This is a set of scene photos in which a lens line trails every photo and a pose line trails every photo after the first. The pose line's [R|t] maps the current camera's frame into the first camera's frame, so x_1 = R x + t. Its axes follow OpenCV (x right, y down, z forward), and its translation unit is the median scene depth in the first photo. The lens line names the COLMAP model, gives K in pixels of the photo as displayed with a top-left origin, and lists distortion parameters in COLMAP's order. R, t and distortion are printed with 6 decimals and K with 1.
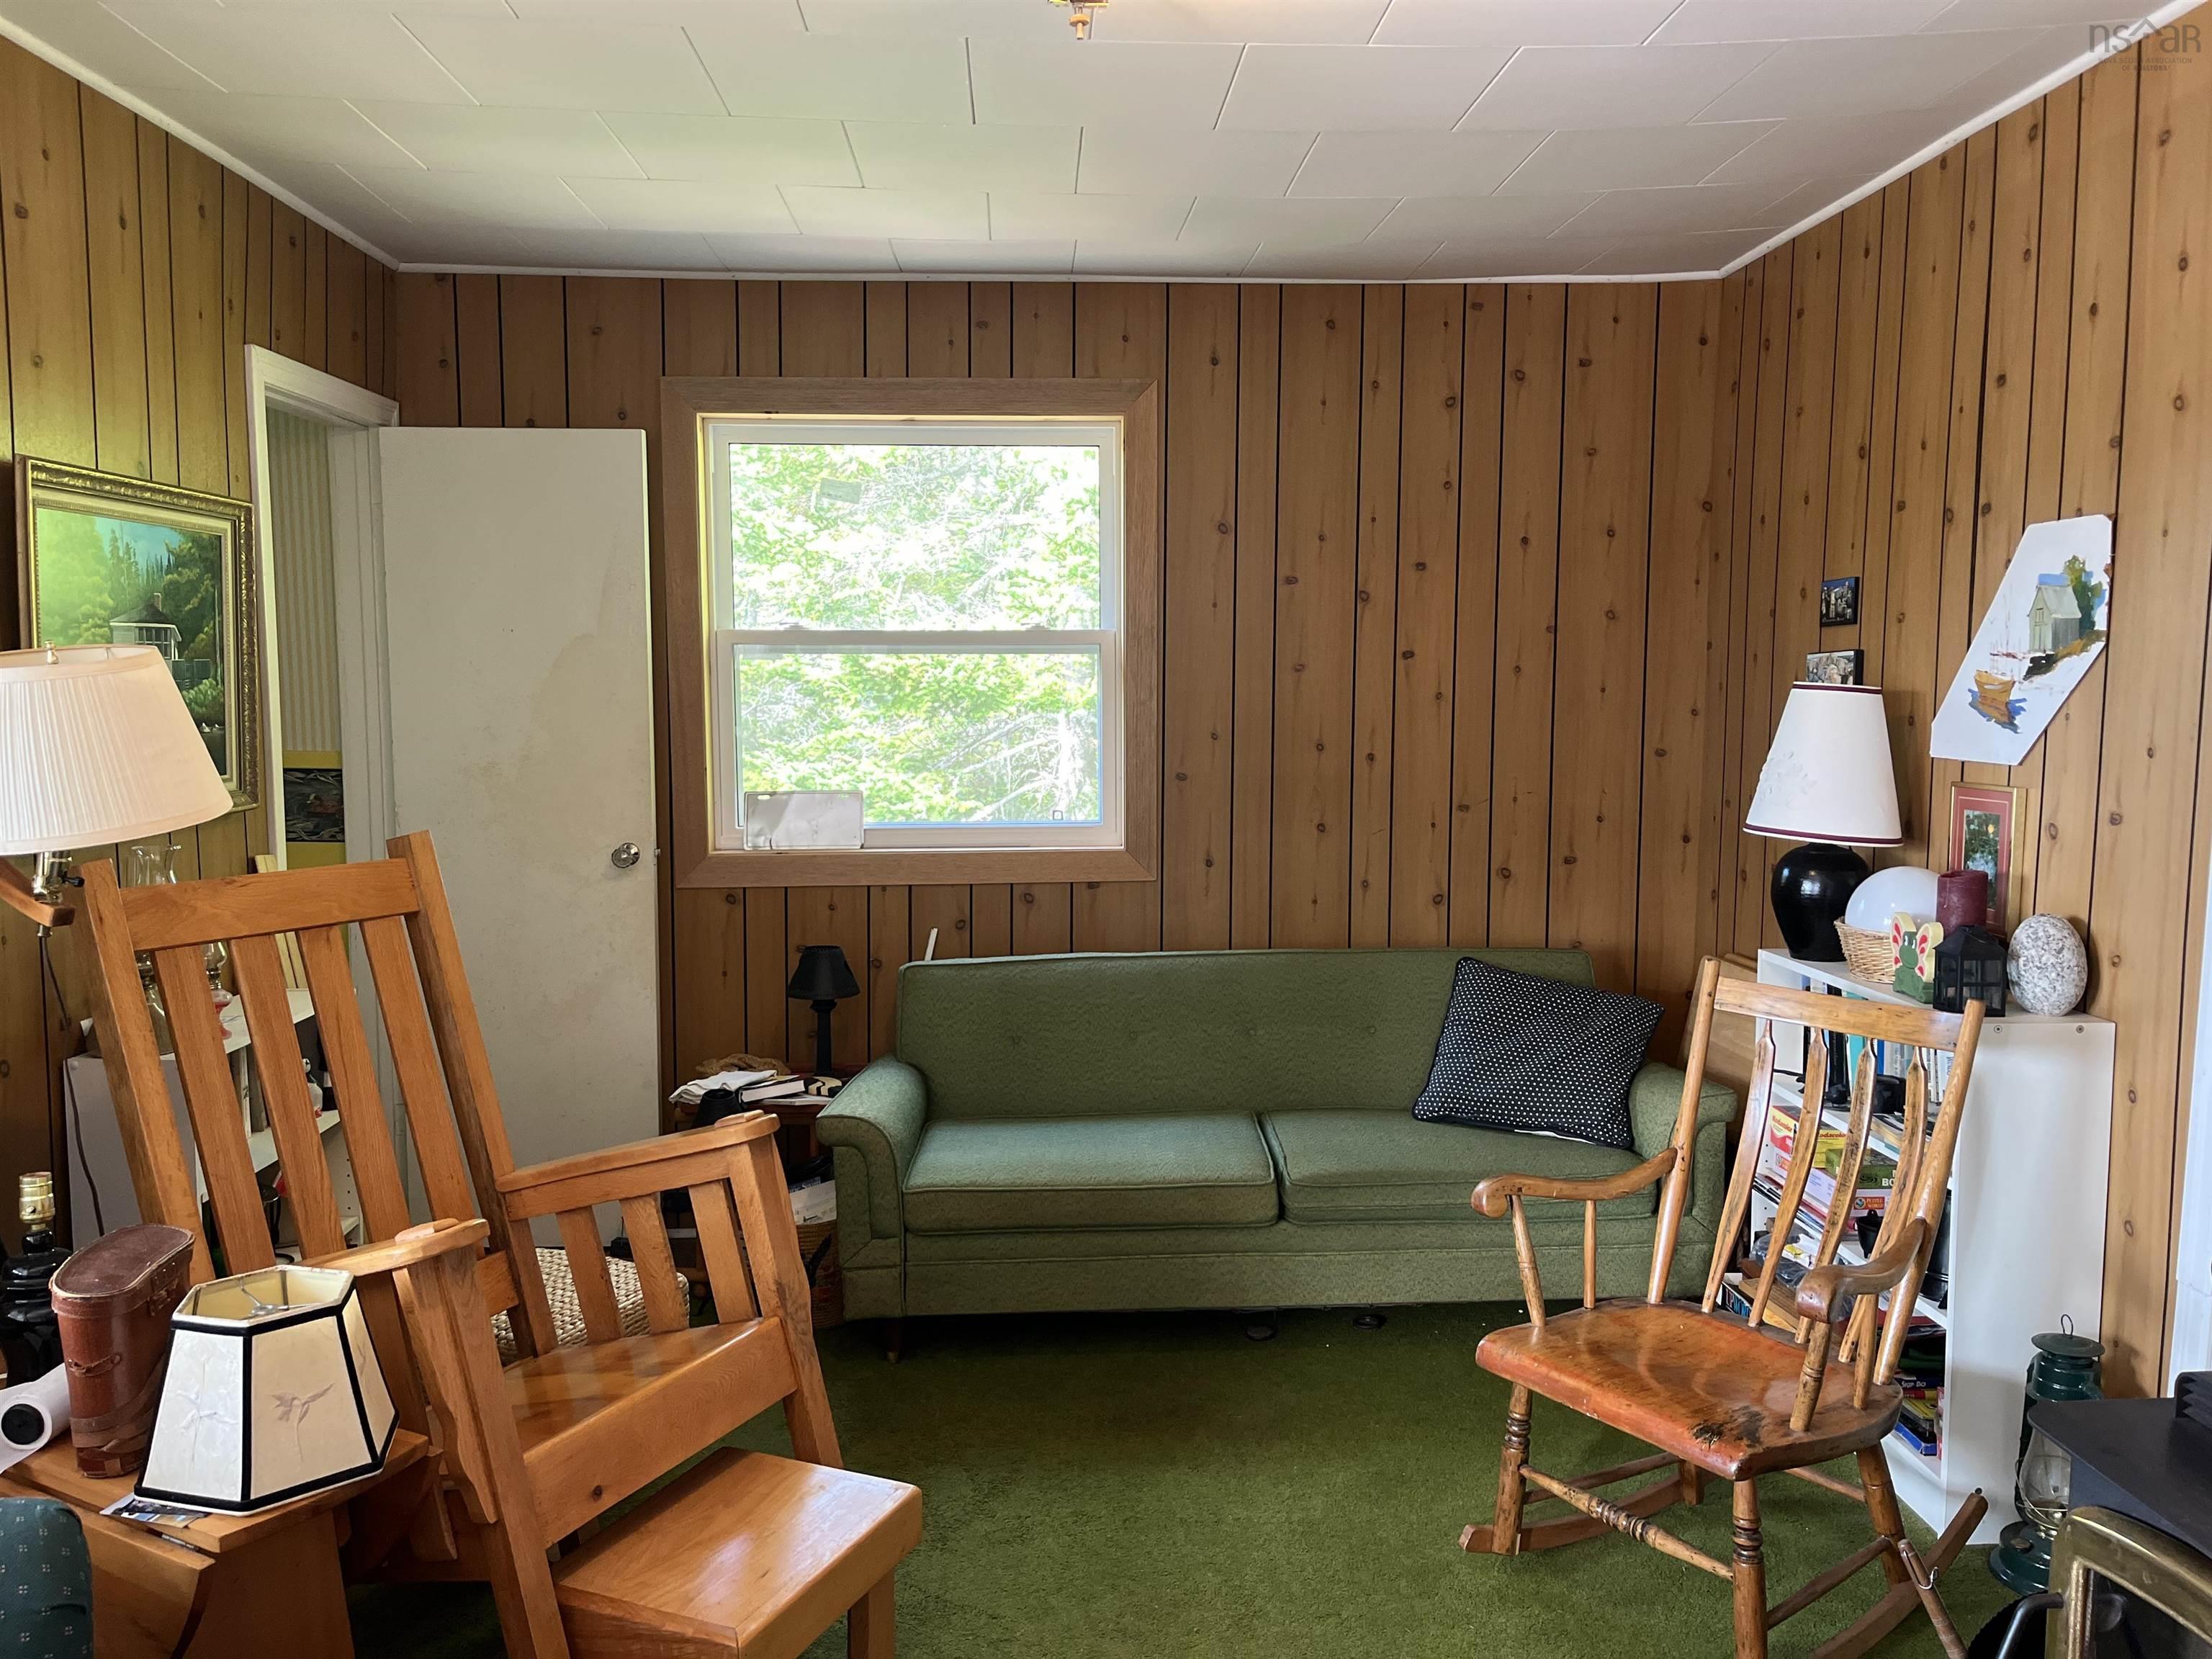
lens RADIAL K [[1690.6, 0, 1105.9], [0, 1690.6, 830.6], [0, 0, 1]] dist [0.040621, -0.004702]
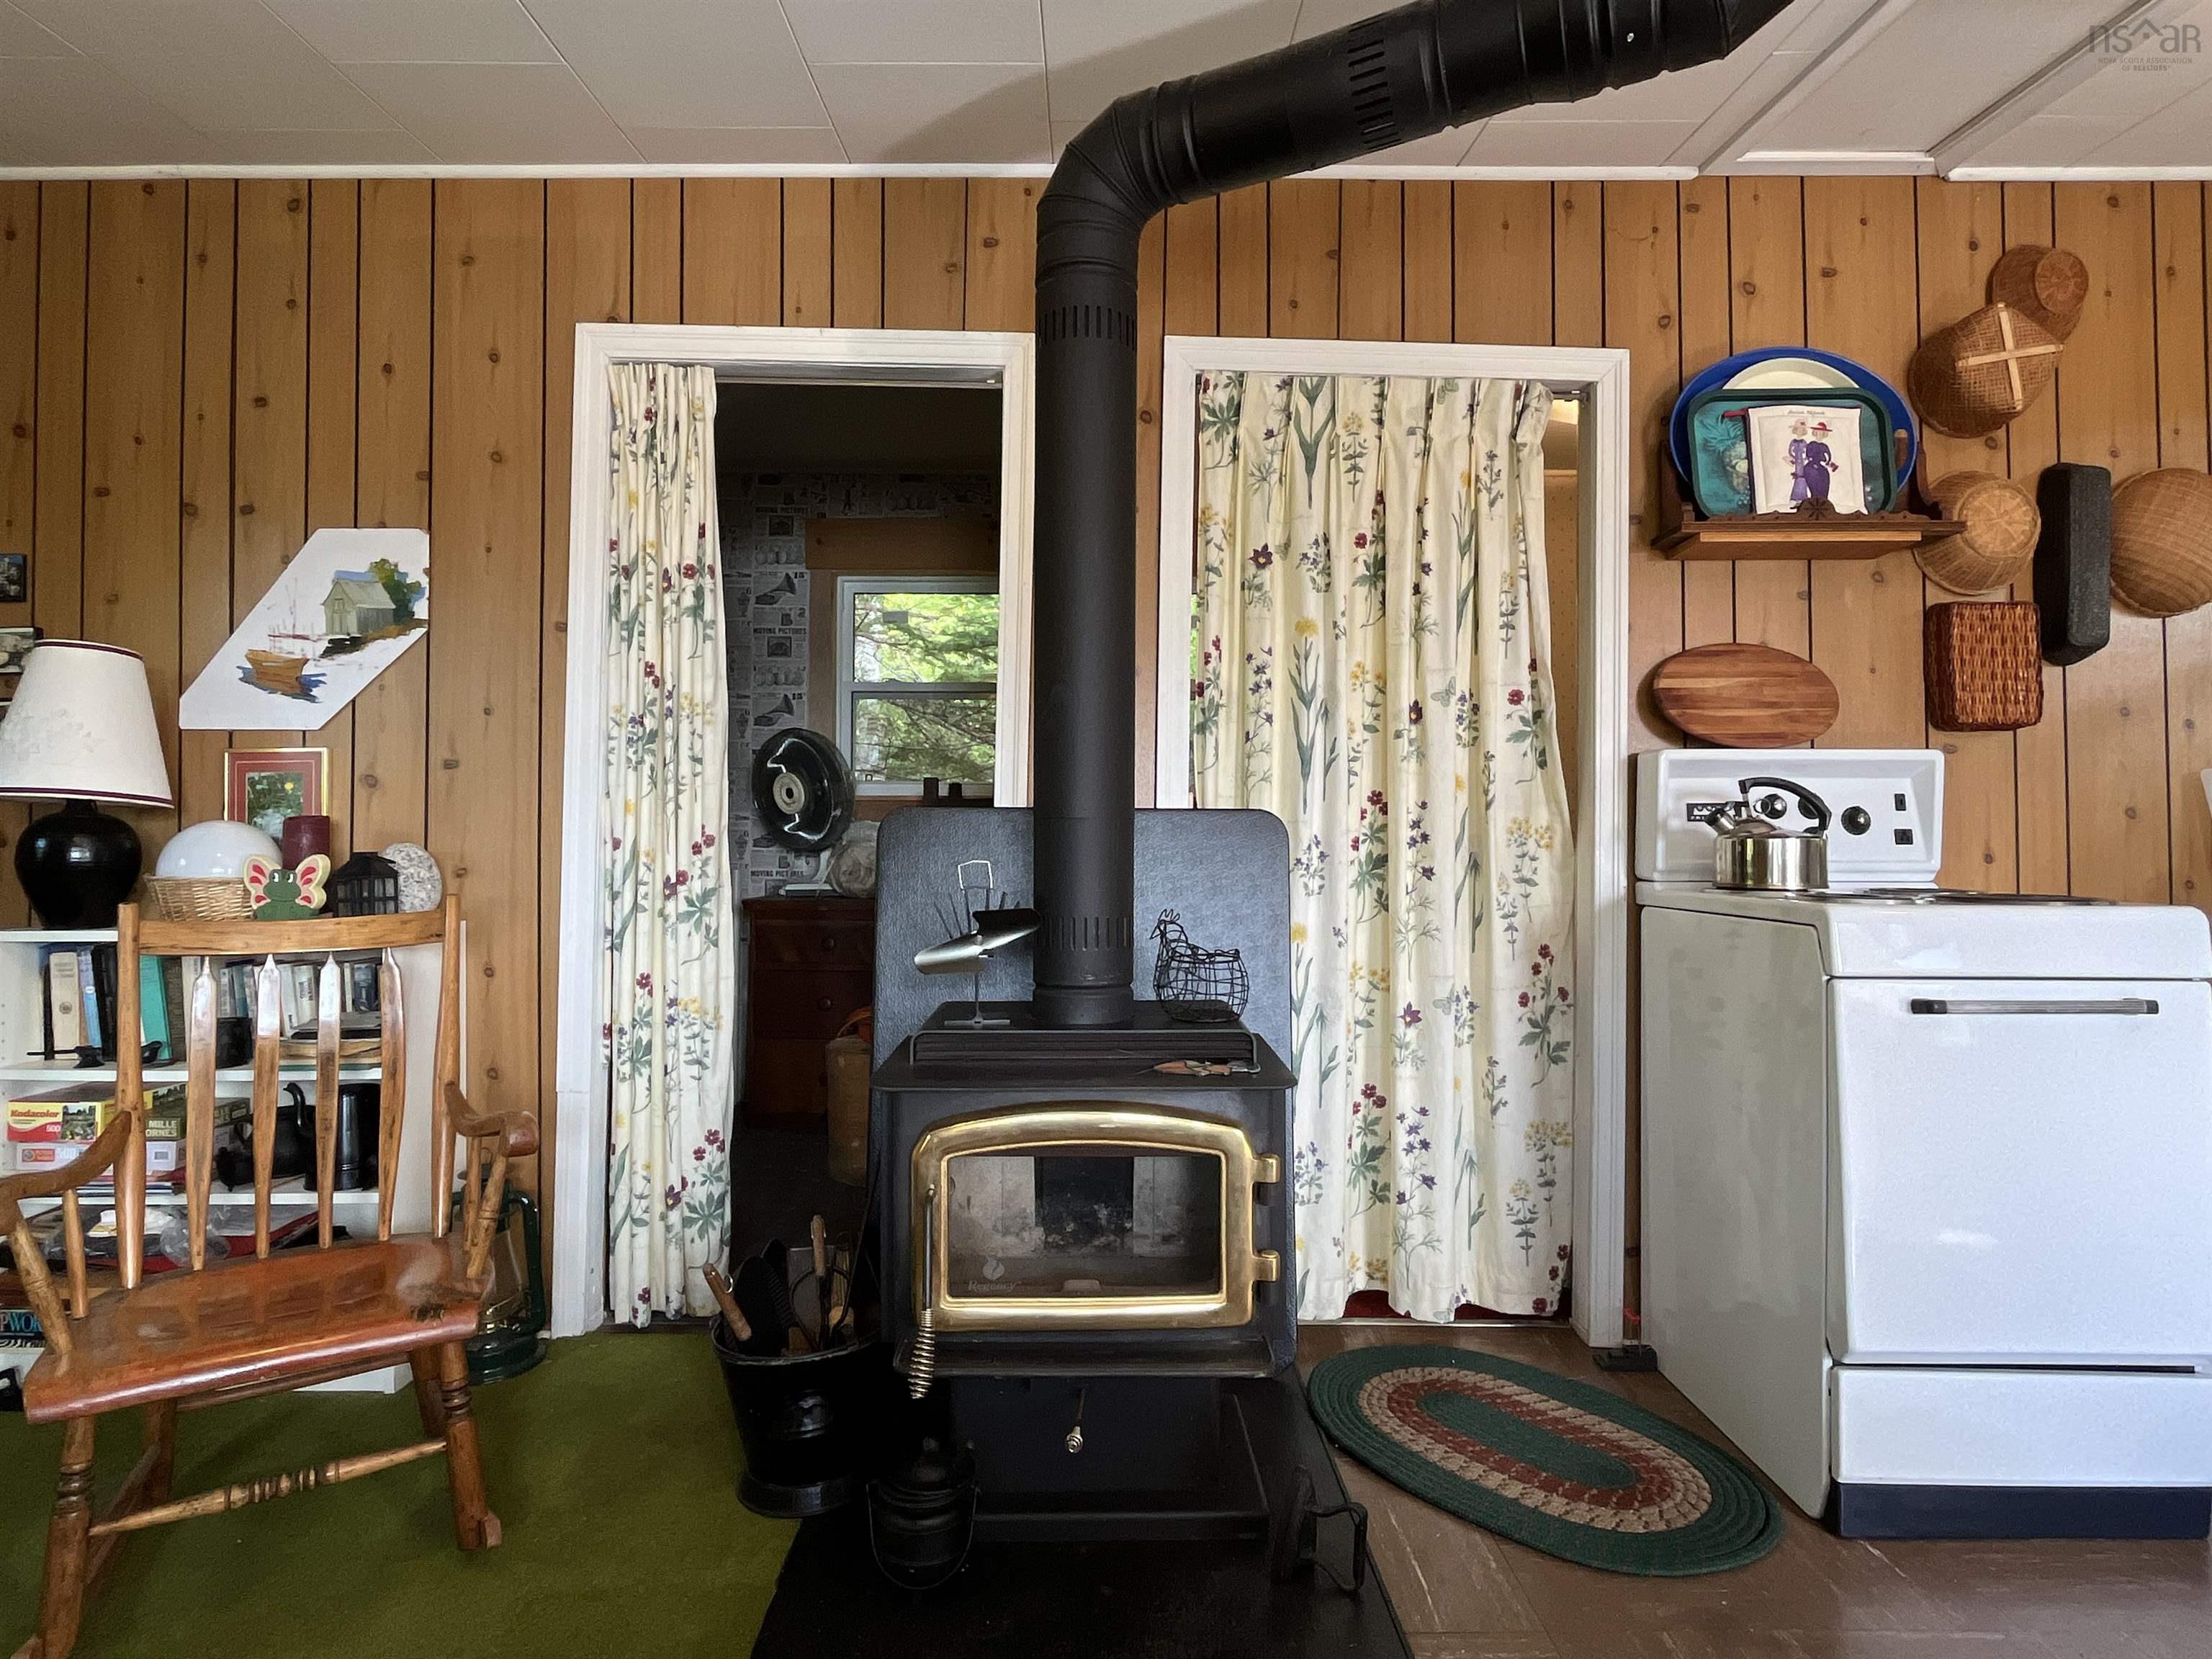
lens RADIAL K [[1164.4, 0, 1092.8], [0, 1164.4, 847.5], [0, 0, 1]] dist [-0.002168, -0.000640]
pose [[0.053333, -0.003041, 0.998572, -0.245673], [0.086132, 0.996282, -0.001566, 0.091997], [-0.994855, 0.086093, 0.053397, 0.441706]]
